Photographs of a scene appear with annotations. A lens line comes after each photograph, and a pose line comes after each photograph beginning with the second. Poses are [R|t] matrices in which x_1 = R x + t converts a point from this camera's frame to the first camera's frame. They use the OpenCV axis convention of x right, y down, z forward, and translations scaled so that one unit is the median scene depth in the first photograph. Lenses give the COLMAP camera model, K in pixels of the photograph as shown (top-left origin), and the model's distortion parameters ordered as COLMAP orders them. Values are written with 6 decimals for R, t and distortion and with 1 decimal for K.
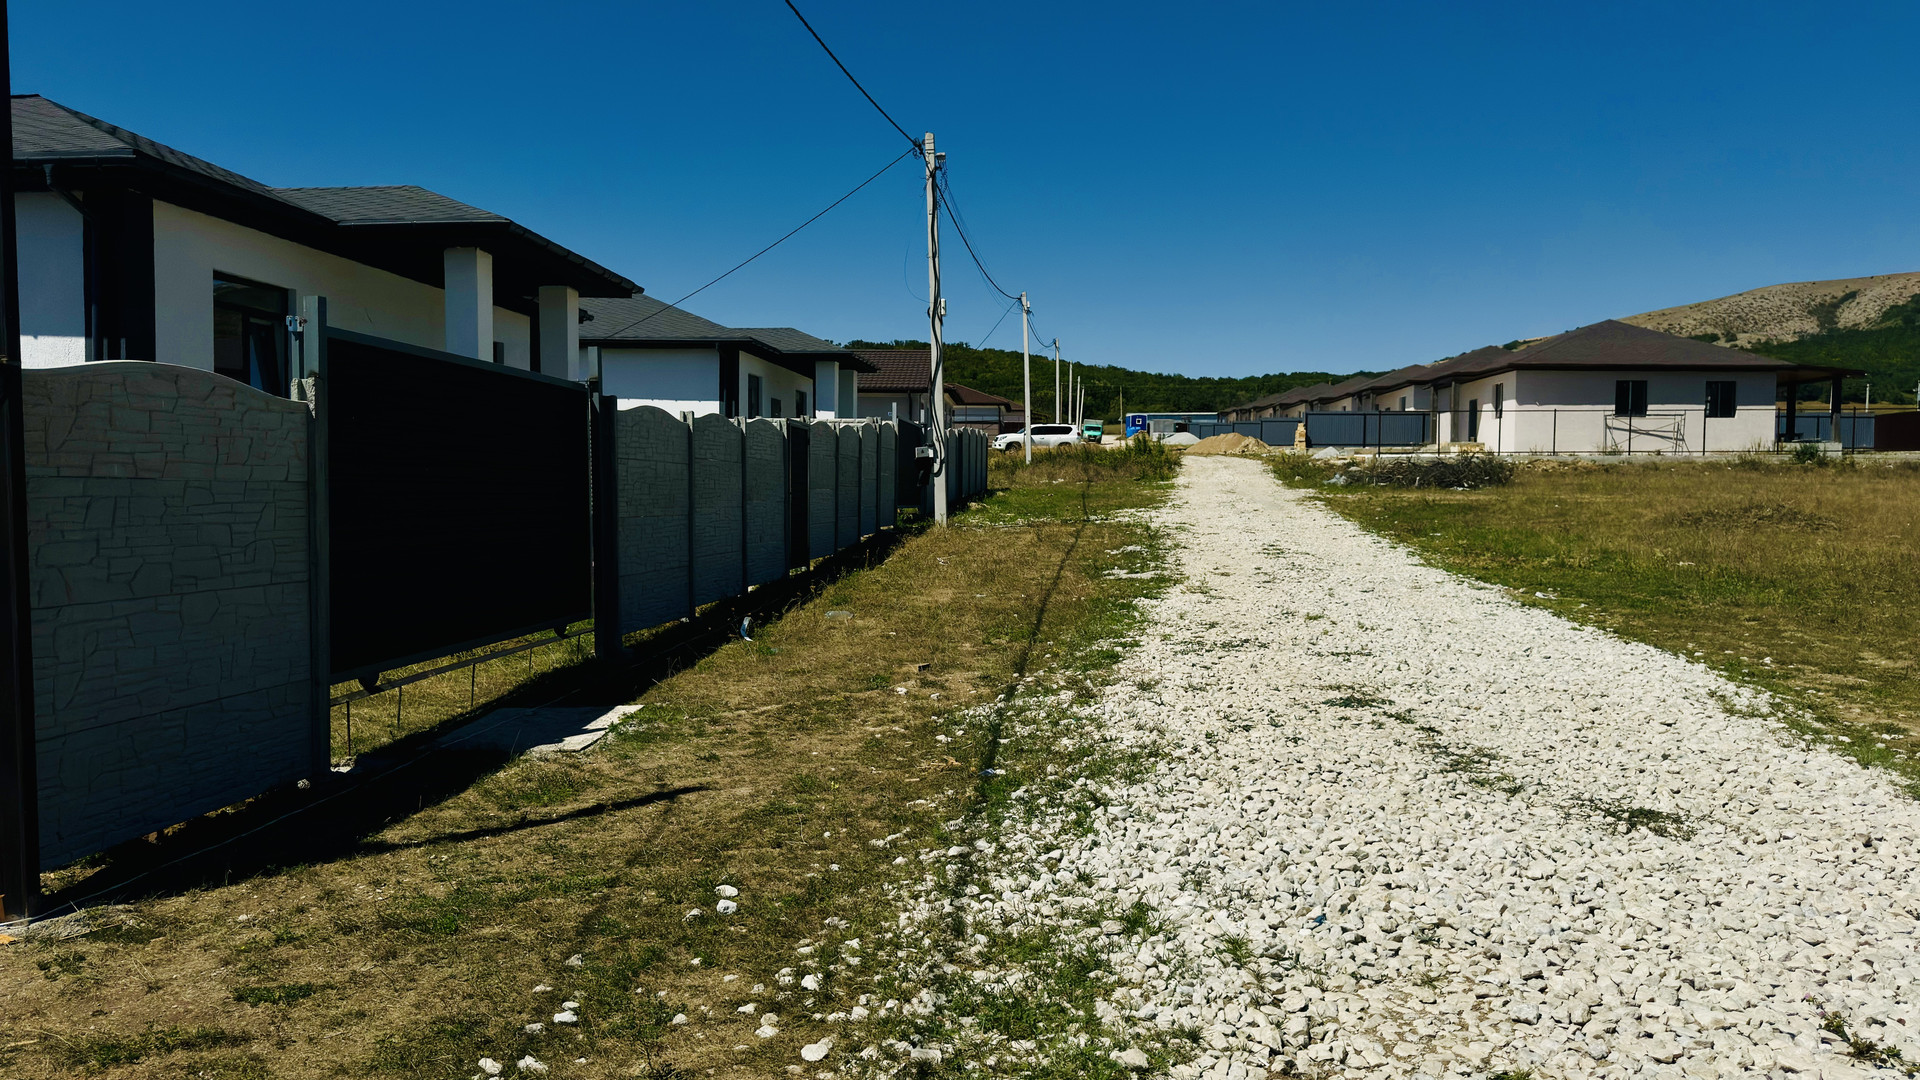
lens RADIAL K [[1332.2, 0, 969.2], [0, 1332.2, 548.4], [0, 0, 1]] dist [0.041512, -0.058044]
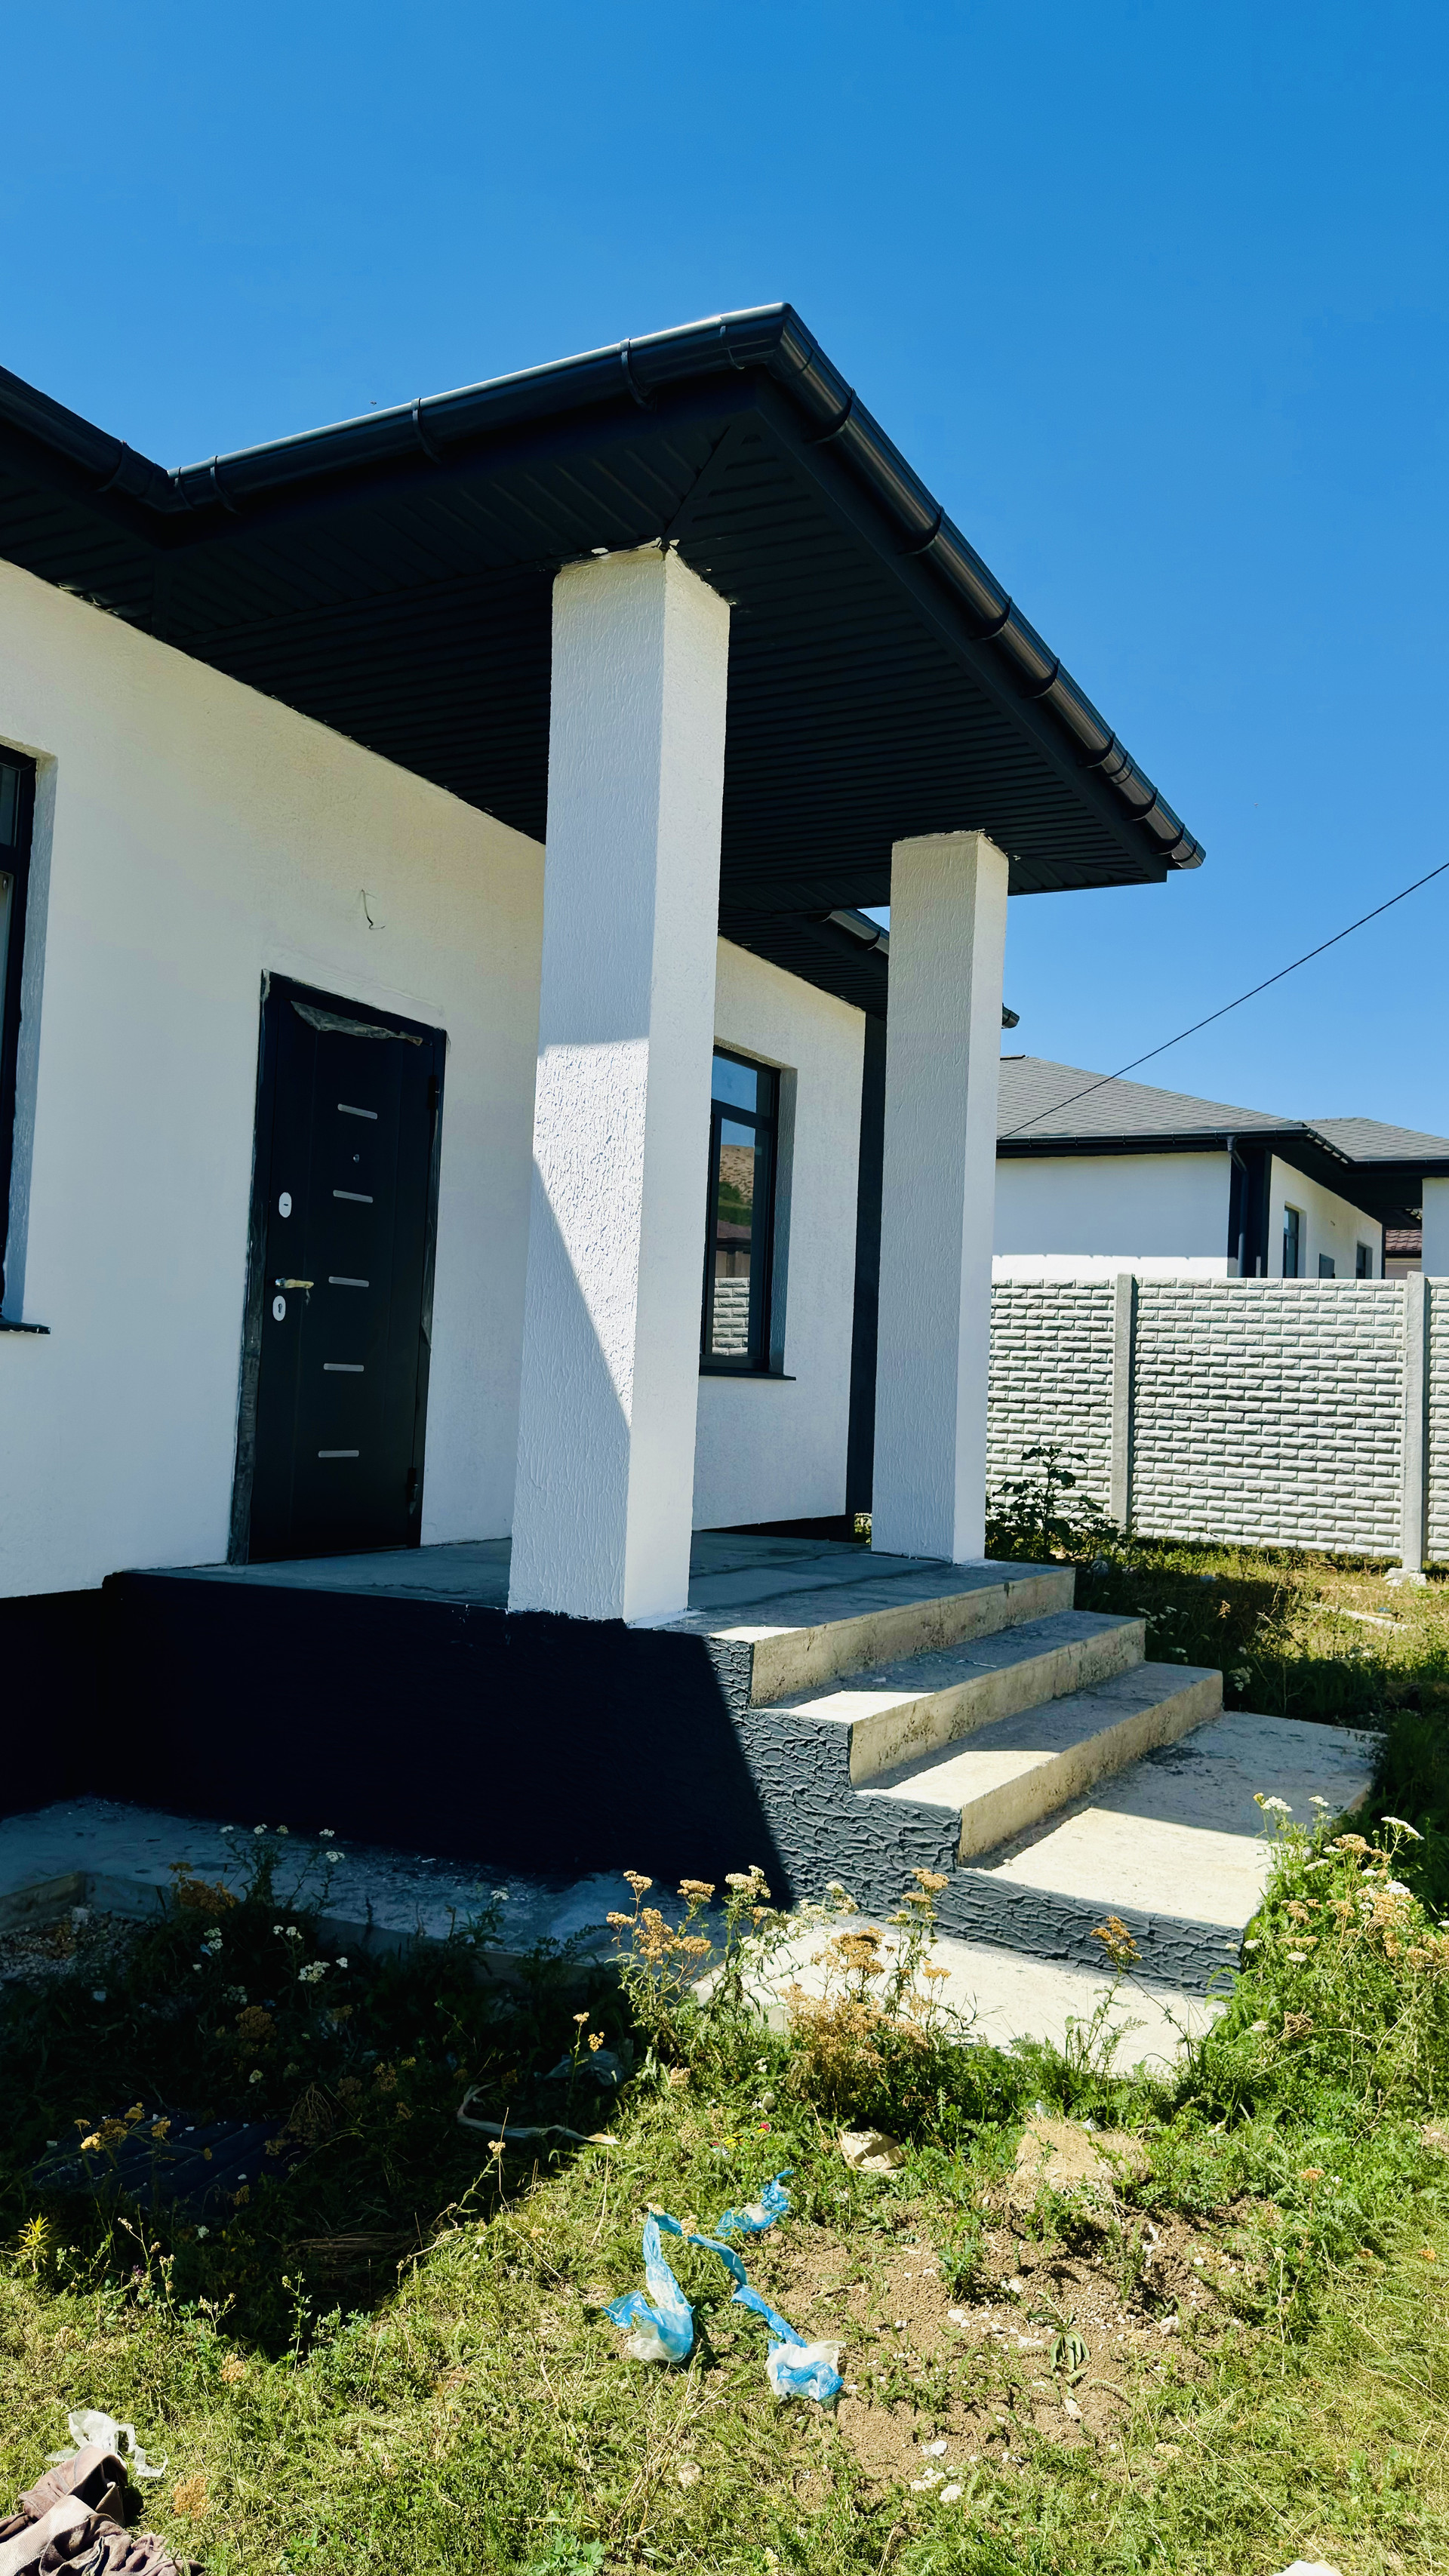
lens RADIAL K [[1787.3, 0, 719.0], [0, 1787.3, 1289.1], [0, 0, 1]] dist [0.041512, -0.058044]
pose [[0.919867, 0.003446, -0.392216, -0.201711], [-0.046519, 0.993862, -0.100369, -0.045421], [0.389462, 0.110572, 0.914381, 0.642369]]
